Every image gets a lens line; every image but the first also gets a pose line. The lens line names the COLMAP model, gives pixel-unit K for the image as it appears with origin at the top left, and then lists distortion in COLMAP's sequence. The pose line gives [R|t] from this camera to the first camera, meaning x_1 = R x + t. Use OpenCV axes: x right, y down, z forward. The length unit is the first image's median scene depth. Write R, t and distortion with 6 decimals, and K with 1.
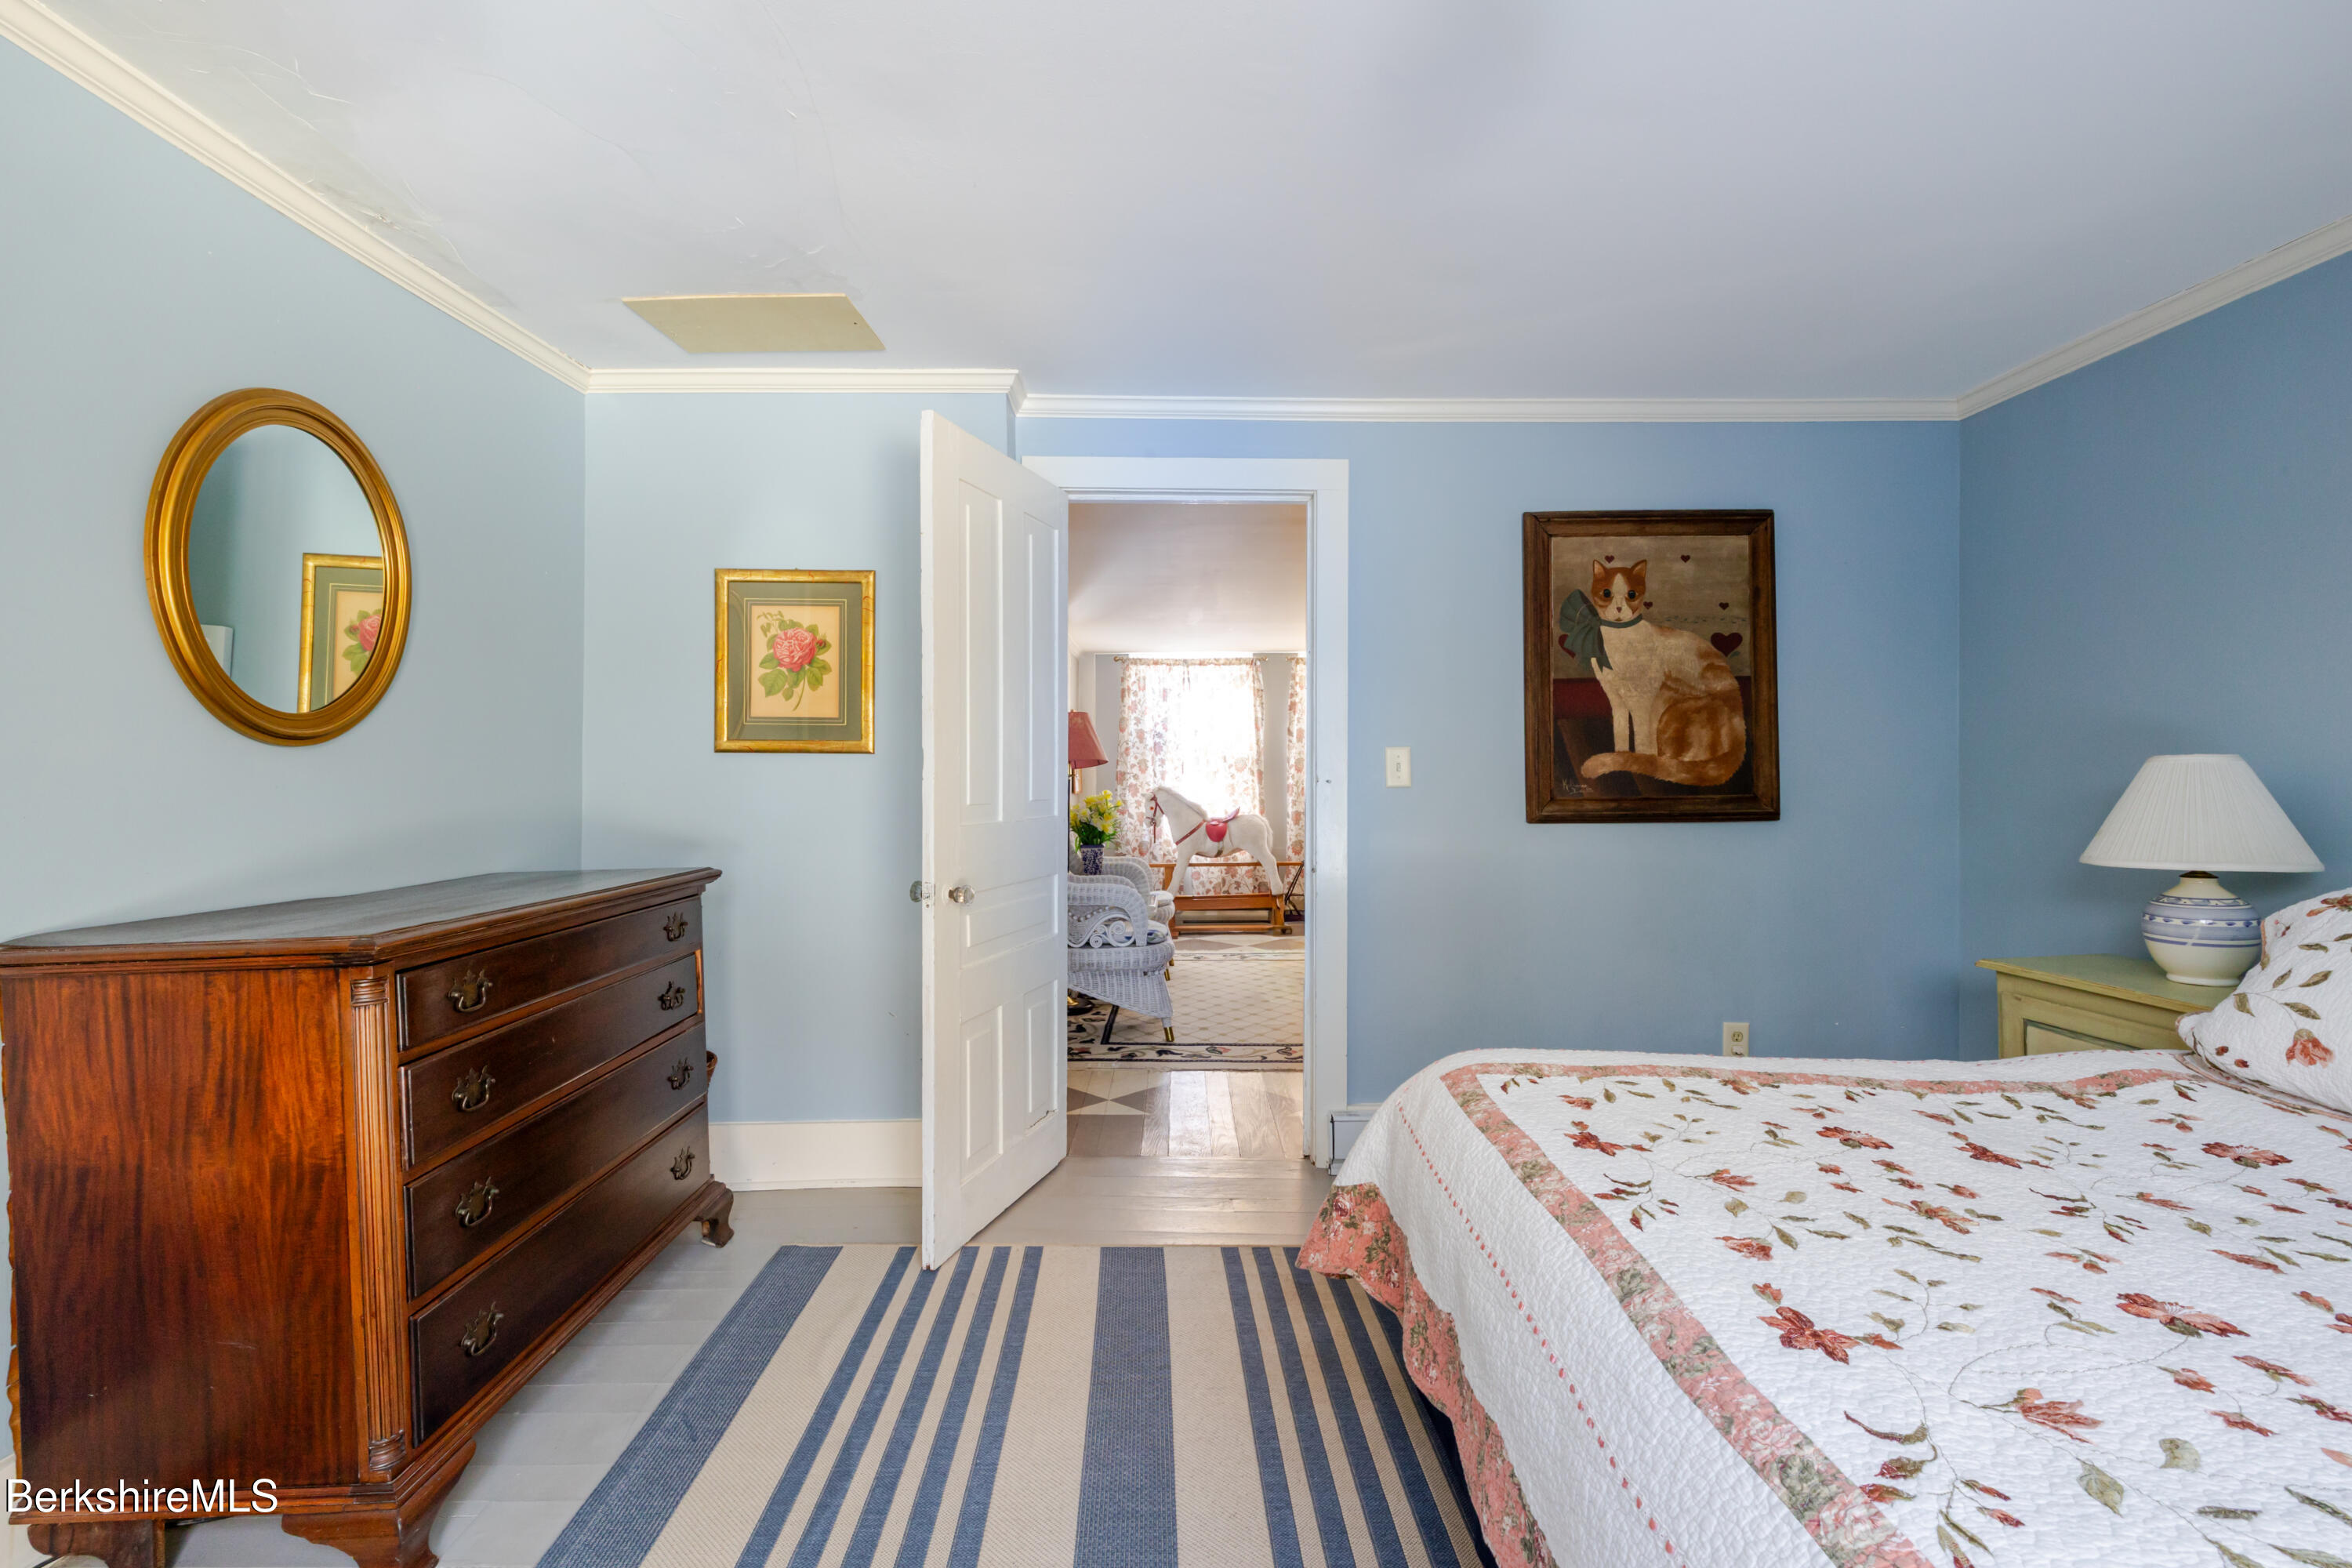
lens RADIAL K [[1021.9, 0, 1176.0], [0, 1021.9, 784.0], [0, 0, 1]] dist [0.009435, 0.000160]
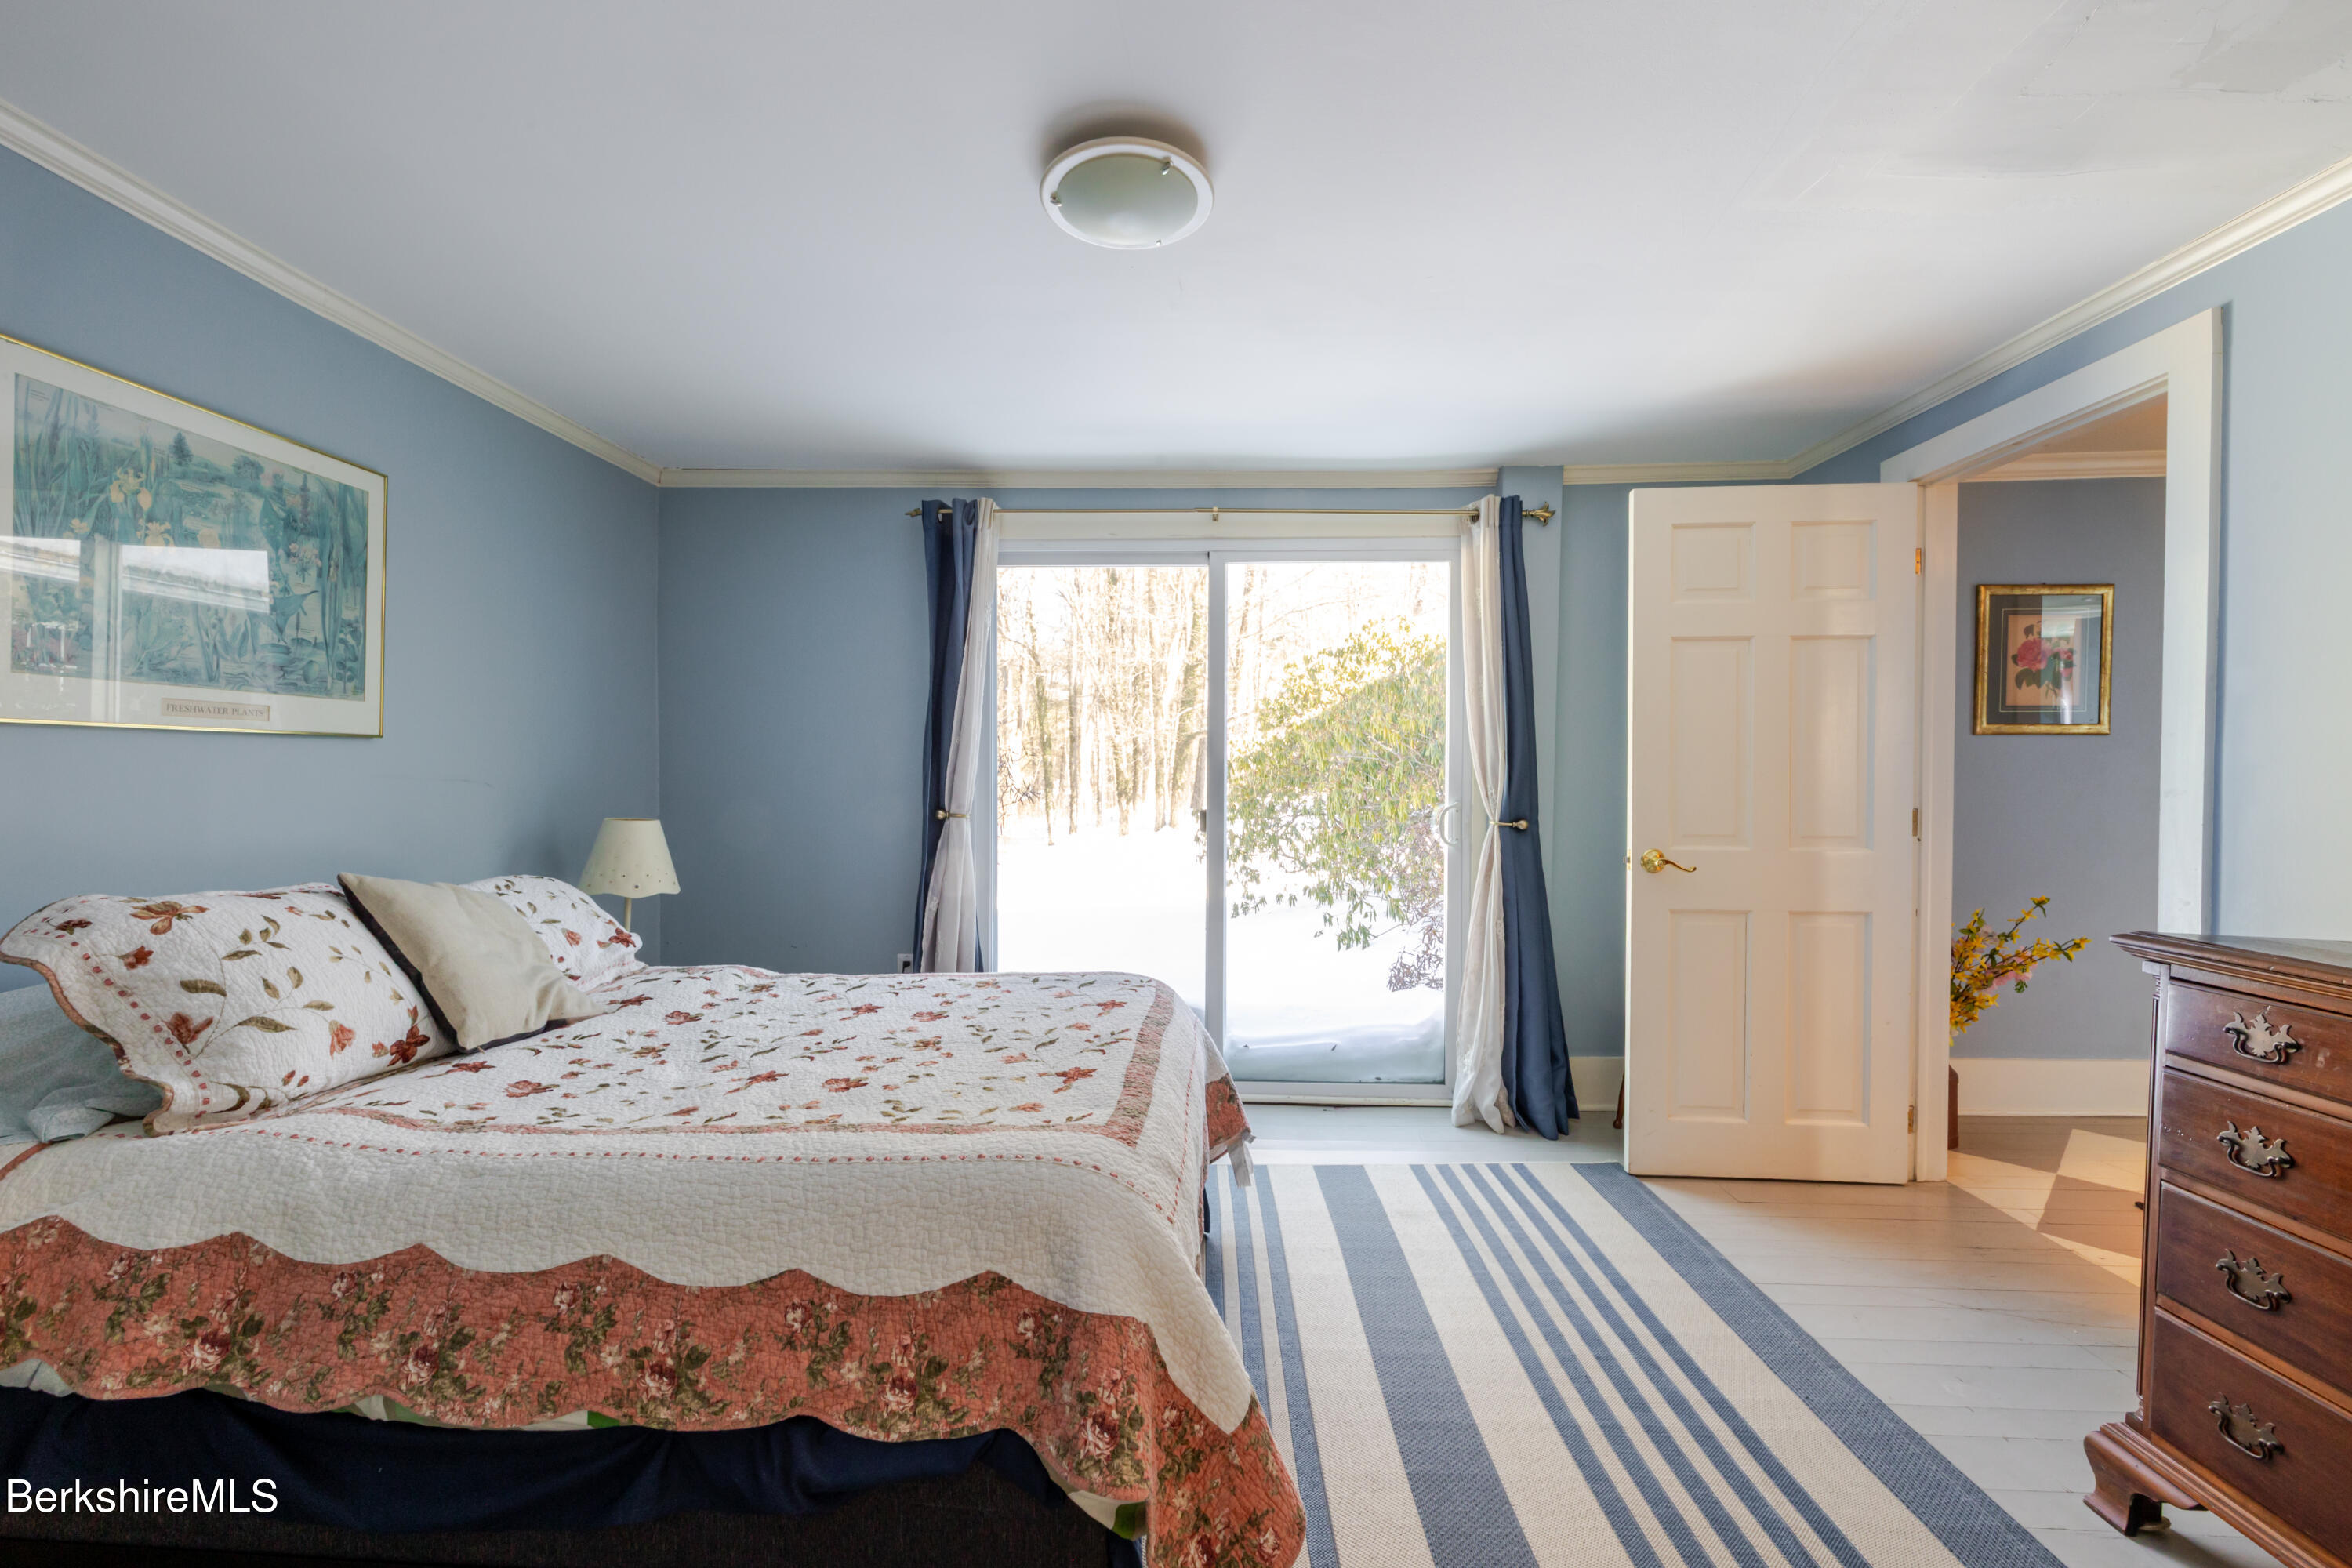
lens RADIAL K [[992.2, 0, 1176.1], [0, 992.2, 772.9], [0, 0, 1]] dist [0.001265, 0.000072]
pose [[-0.998533, -0.008503, 0.053469, 0.101450], [-0.008085, 0.999935, 0.008028, -0.013561], [-0.053534, 0.007584, -0.998537, 1.008839]]
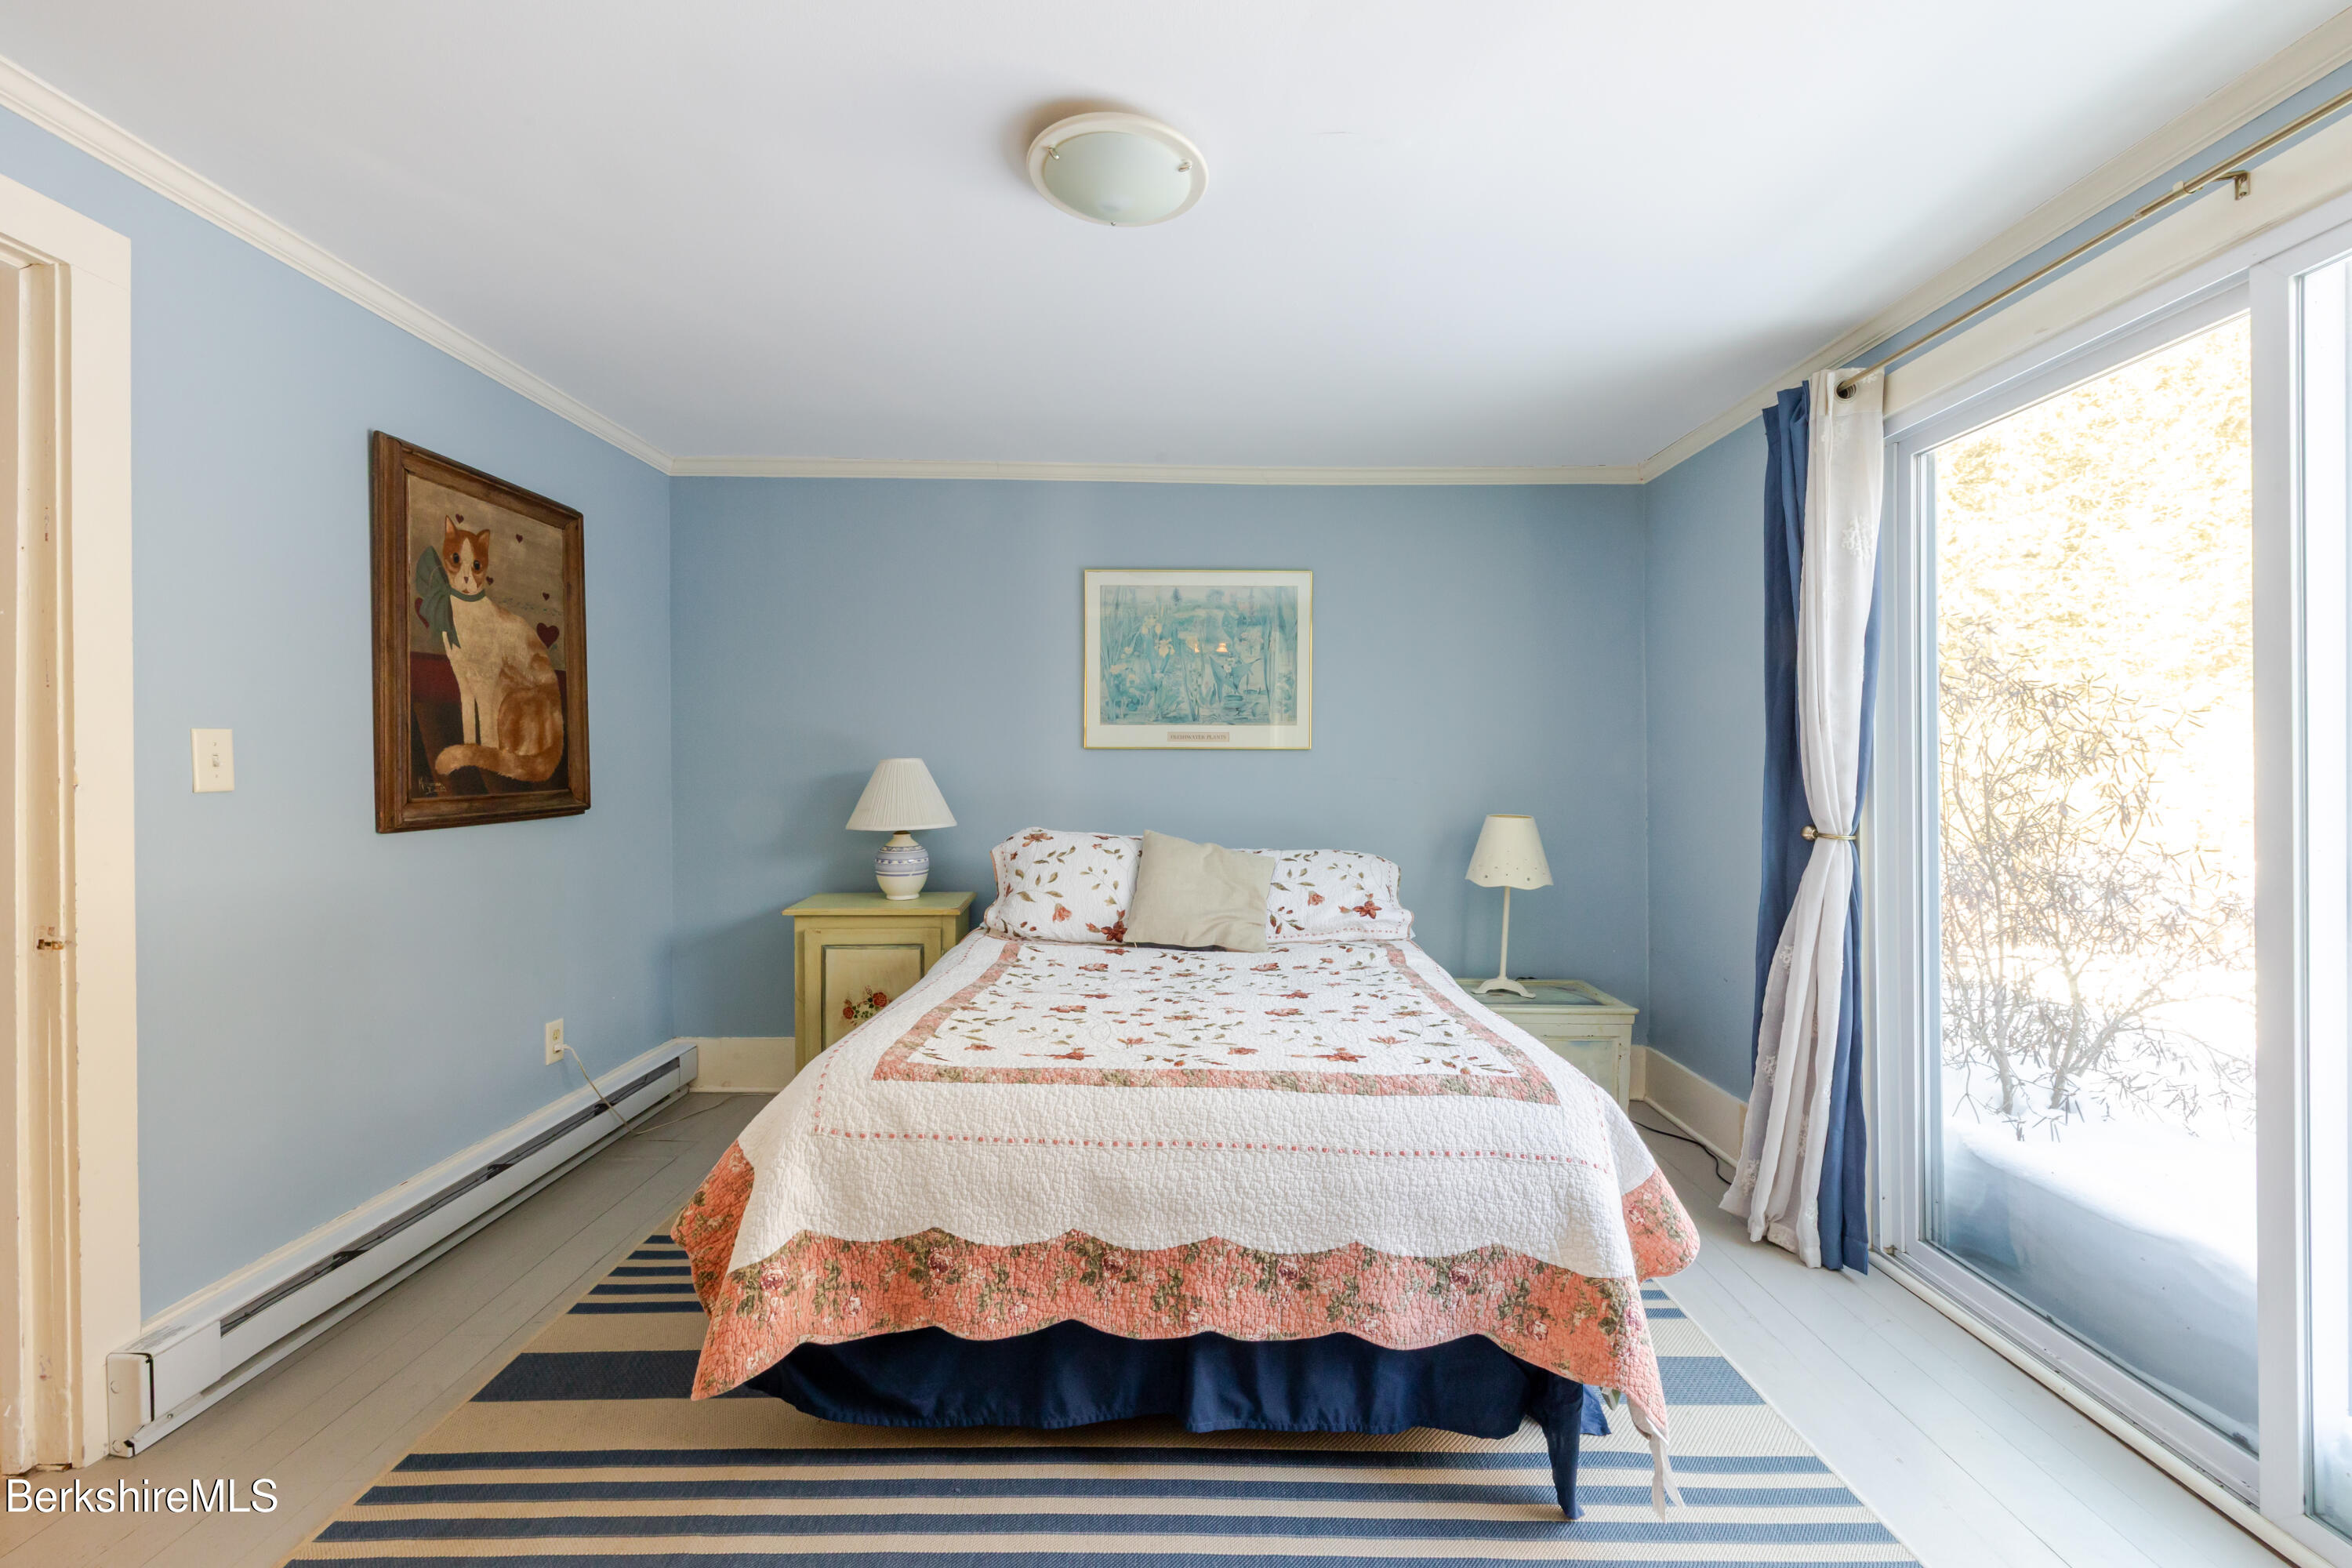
lens RADIAL K [[992.2, 0, 1176.1], [0, 992.2, 772.9], [0, 0, 1]] dist [0.001265, 0.000072]
pose [[0.017331, -0.007932, 0.999818, -0.398739], [0.003280, 0.999964, 0.007877, -0.011631], [-0.999844, 0.003143, 0.017357, 0.386115]]
